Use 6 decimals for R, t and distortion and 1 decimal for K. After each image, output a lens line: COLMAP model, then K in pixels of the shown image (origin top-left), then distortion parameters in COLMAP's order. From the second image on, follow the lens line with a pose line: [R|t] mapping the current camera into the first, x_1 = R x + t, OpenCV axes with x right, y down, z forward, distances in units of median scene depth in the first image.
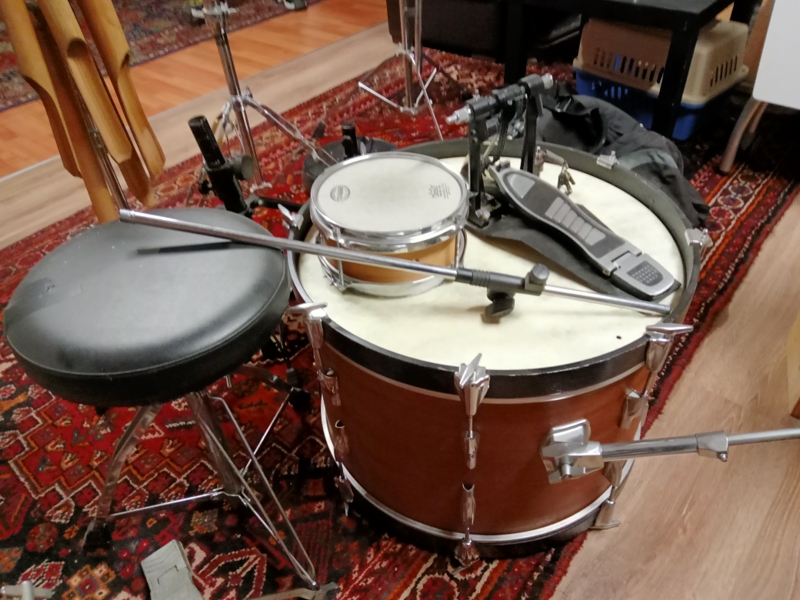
lens RADIAL K [[591.8, 0, 398.2], [0, 591.8, 304.5], [0, 0, 1]] dist [0.033522, -0.051577]
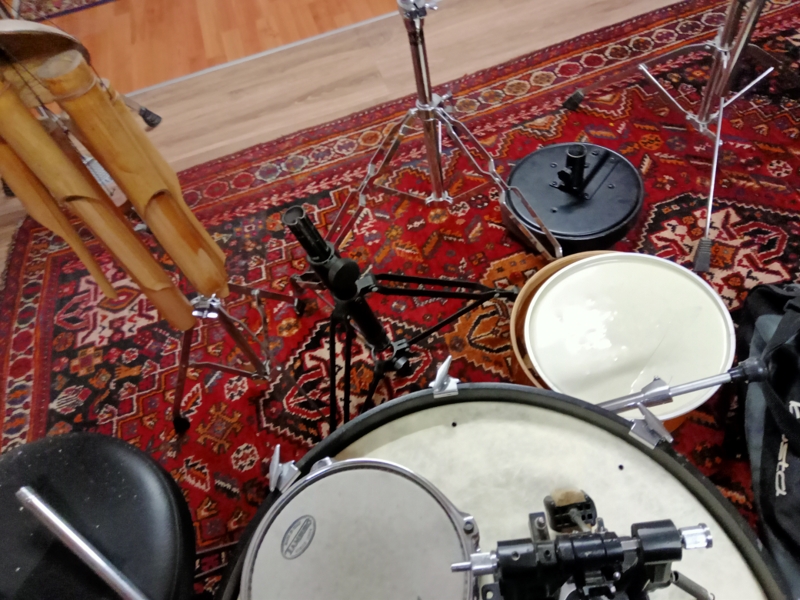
lens RADIAL K [[591.8, 0, 400.6], [0, 591.8, 299.8], [0, 0, 1]] dist [0.033522, -0.051577]
pose [[0.840004, 0.408094, -0.357564, 0.078302], [-0.276571, 0.889014, 0.364915, -0.406387], [0.466799, -0.207638, 0.859642, 0.287607]]
